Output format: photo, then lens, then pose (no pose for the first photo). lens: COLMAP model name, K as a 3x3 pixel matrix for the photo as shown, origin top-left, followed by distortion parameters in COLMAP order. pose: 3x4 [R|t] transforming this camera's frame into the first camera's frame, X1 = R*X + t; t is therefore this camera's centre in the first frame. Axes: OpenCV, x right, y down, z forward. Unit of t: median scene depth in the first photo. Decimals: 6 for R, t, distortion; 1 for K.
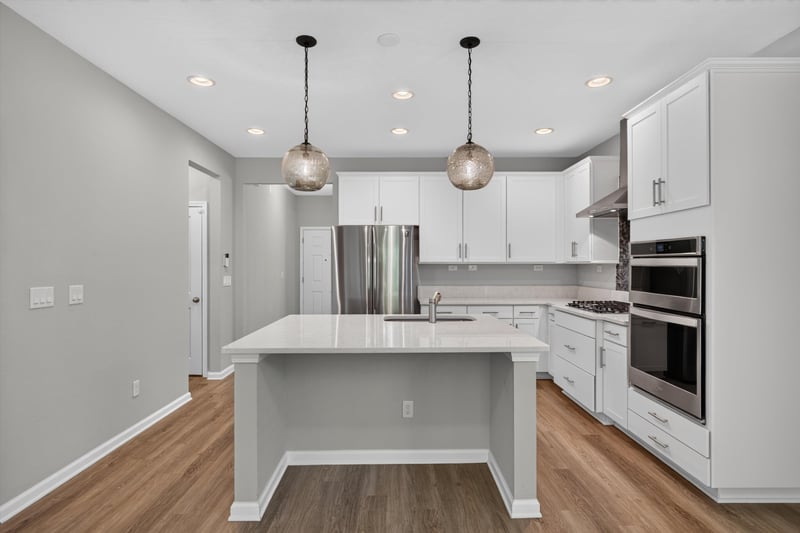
lens RADIAL K [[431.8, 0, 403.1], [0, 431.8, 262.0], [0, 0, 1]] dist [-0.010530, 0.000713]
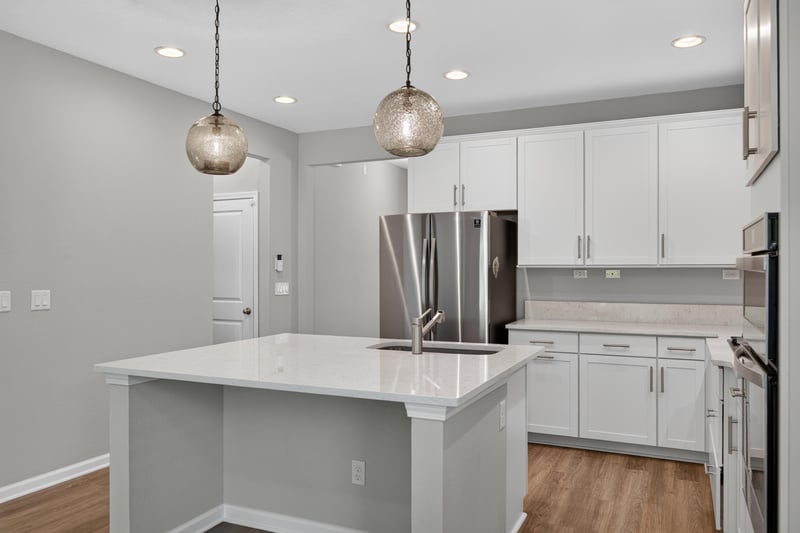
lens RADIAL K [[613.8, 0, 405.0], [0, 613.8, 266.8], [0, 0, 1]] dist [-0.018436, 0.013286]
pose [[0.902314, -0.000391, -0.431078, 0.403396], [0.001788, 0.999994, 0.002834, -0.000027], [0.431075, -0.003328, 0.902310, 0.098766]]
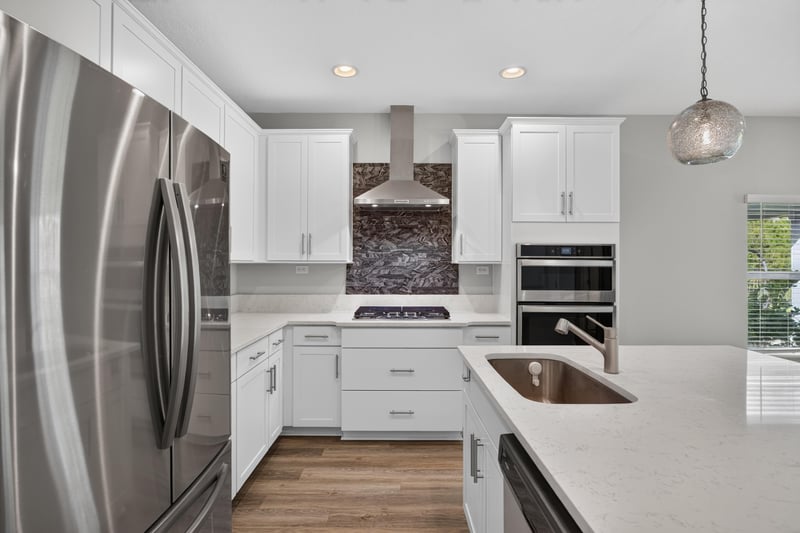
lens RADIAL K [[408.4, 0, 399.3], [0, 408.4, 261.2], [0, 0, 1]] dist [-0.018932, 0.005994]
pose [[0.011538, 0.007994, 0.999901, -0.384192], [-0.008941, 0.999929, -0.007891, 0.006014], [-0.999893, -0.008849, 0.011609, 1.082162]]
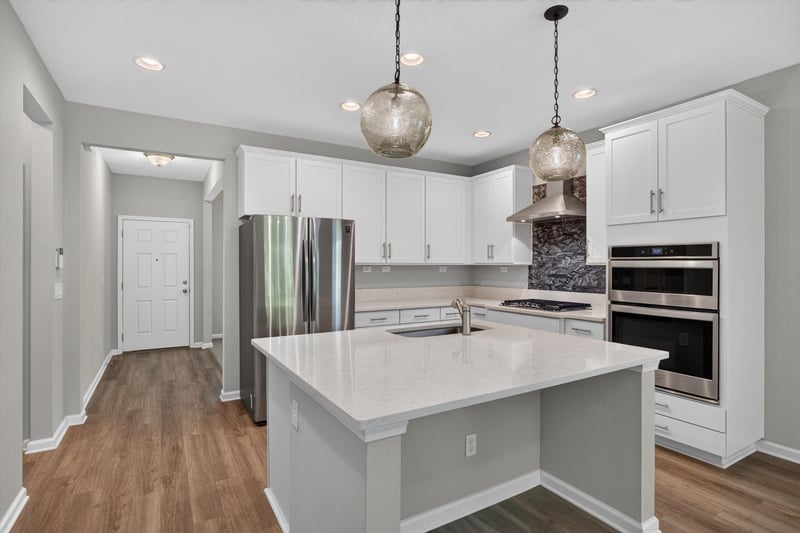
lens RADIAL K [[408.4, 0, 402.6], [0, 408.4, 265.6], [0, 0, 1]] dist [-0.018932, 0.005994]
pose [[0.862184, 0.001182, 0.506593, -0.380167], [-0.004562, 0.999975, 0.005430, 0.001188], [-0.506574, -0.006993, 0.862168, 0.321712]]
